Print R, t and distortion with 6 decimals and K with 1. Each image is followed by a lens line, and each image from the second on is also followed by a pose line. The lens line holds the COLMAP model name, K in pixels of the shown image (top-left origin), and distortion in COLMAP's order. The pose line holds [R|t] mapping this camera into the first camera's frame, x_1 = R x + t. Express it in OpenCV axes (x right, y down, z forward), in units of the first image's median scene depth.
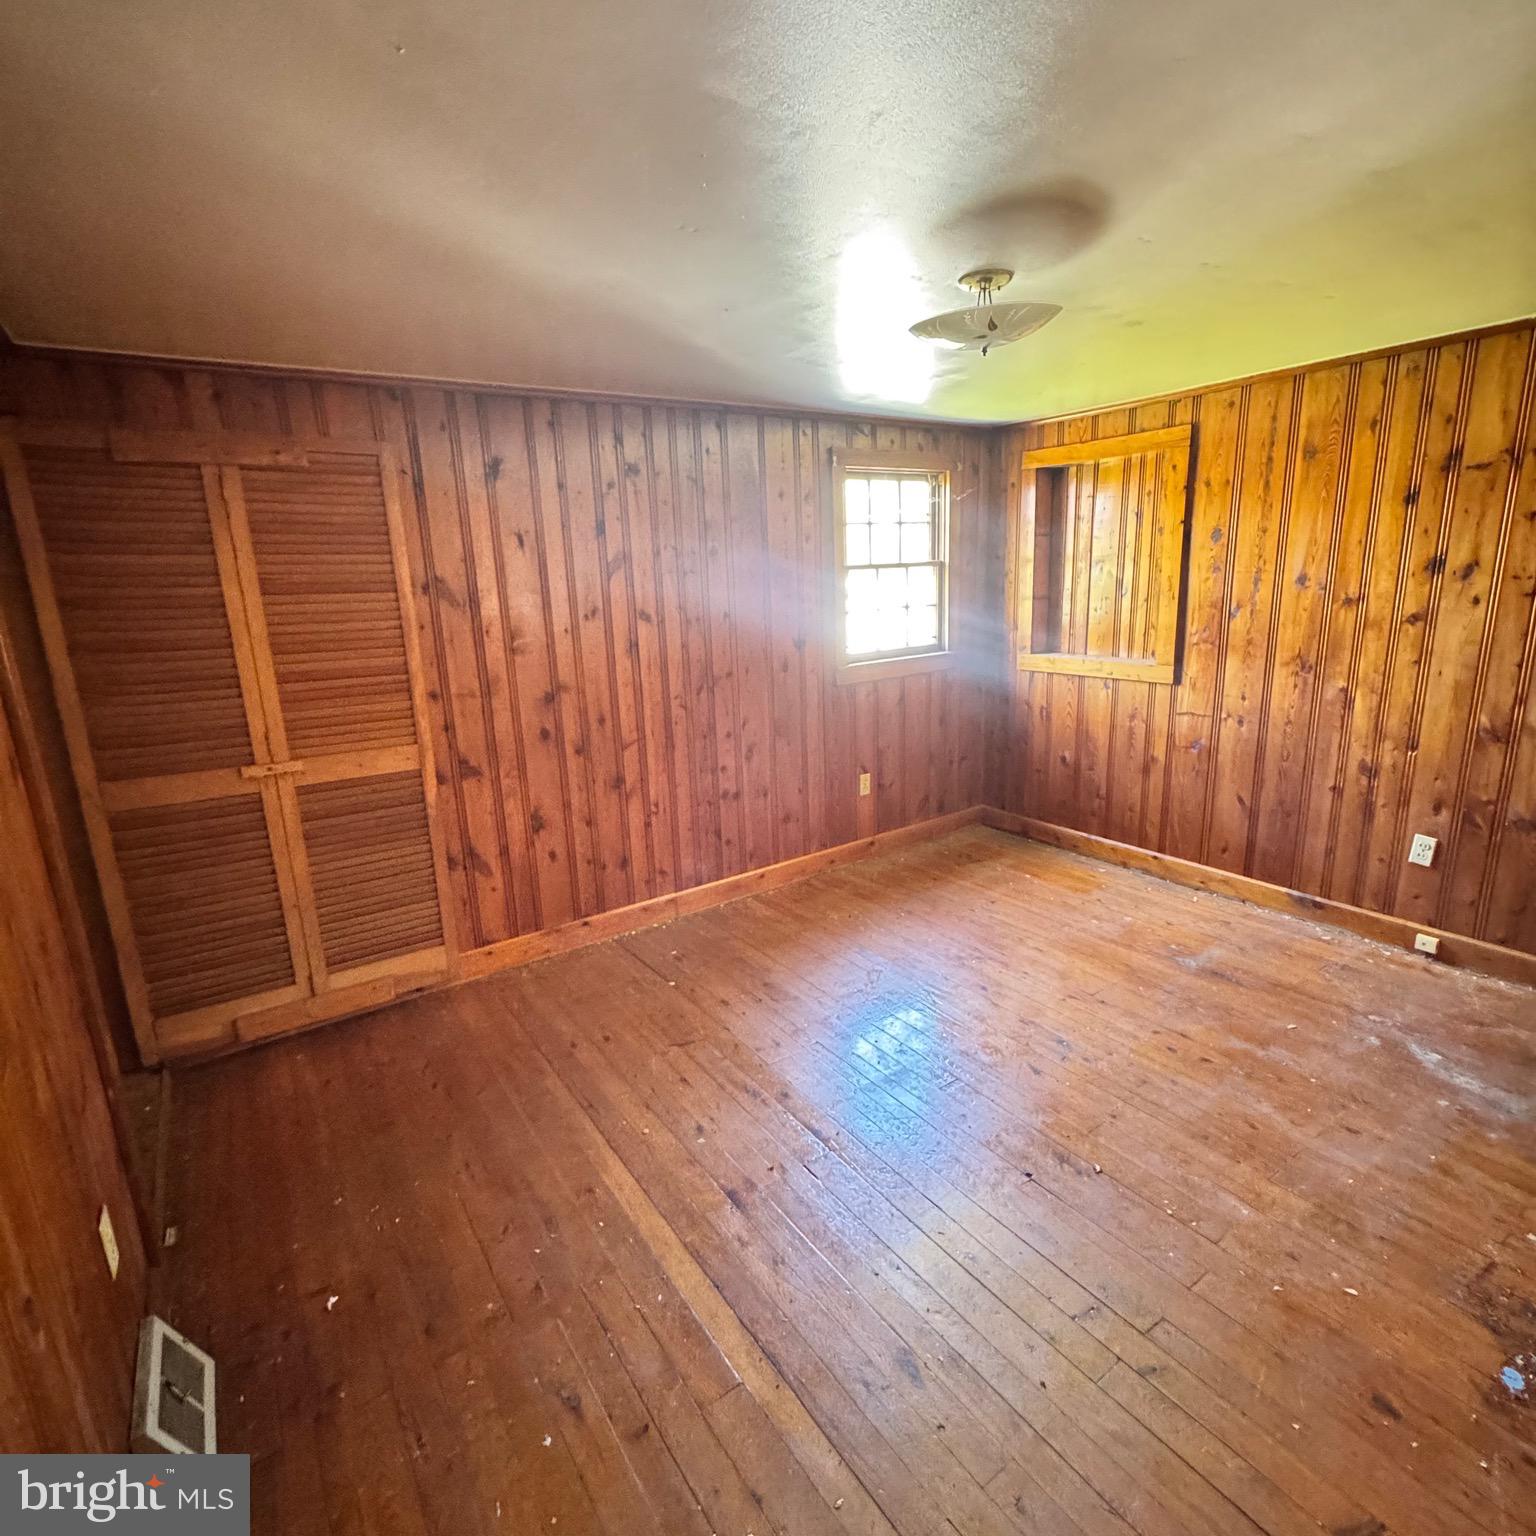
lens RADIAL K [[813.9, 0, 768.0], [0, 813.9, 768.0], [0, 0, 1]] dist [-0.003873, 0.001613]
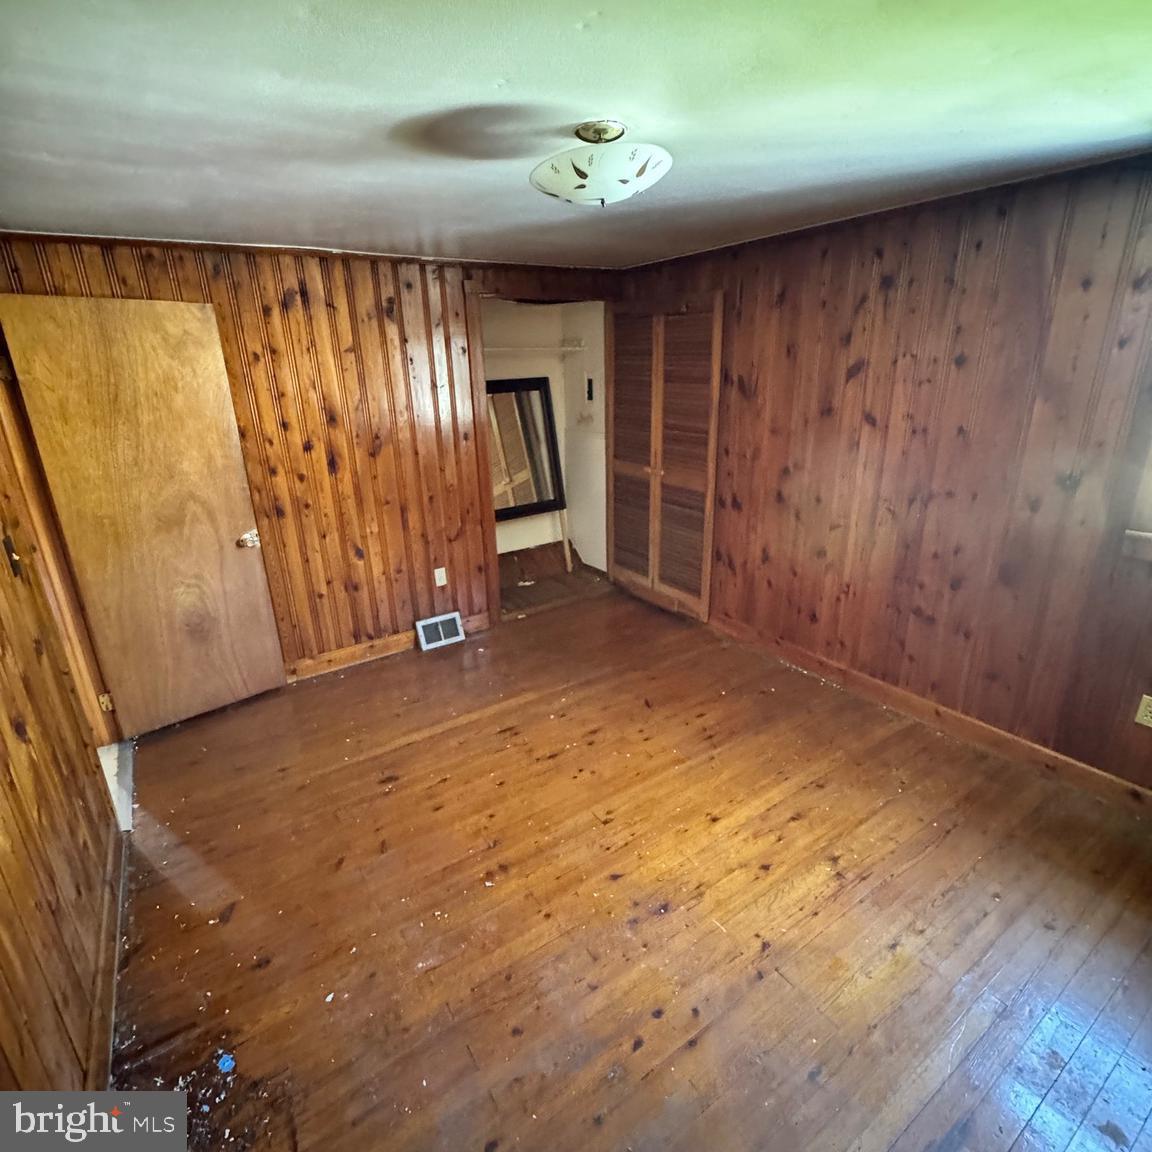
lens RADIAL K [[610.5, 0, 576.0], [0, 610.5, 576.0], [0, 0, 1]] dist [-0.003873, 0.001613]
pose [[-0.000225, 0.364472, -0.931214, 0.805789], [-0.214971, 0.909425, 0.355996, -0.234698], [0.976620, 0.200264, 0.078147, 0.685640]]
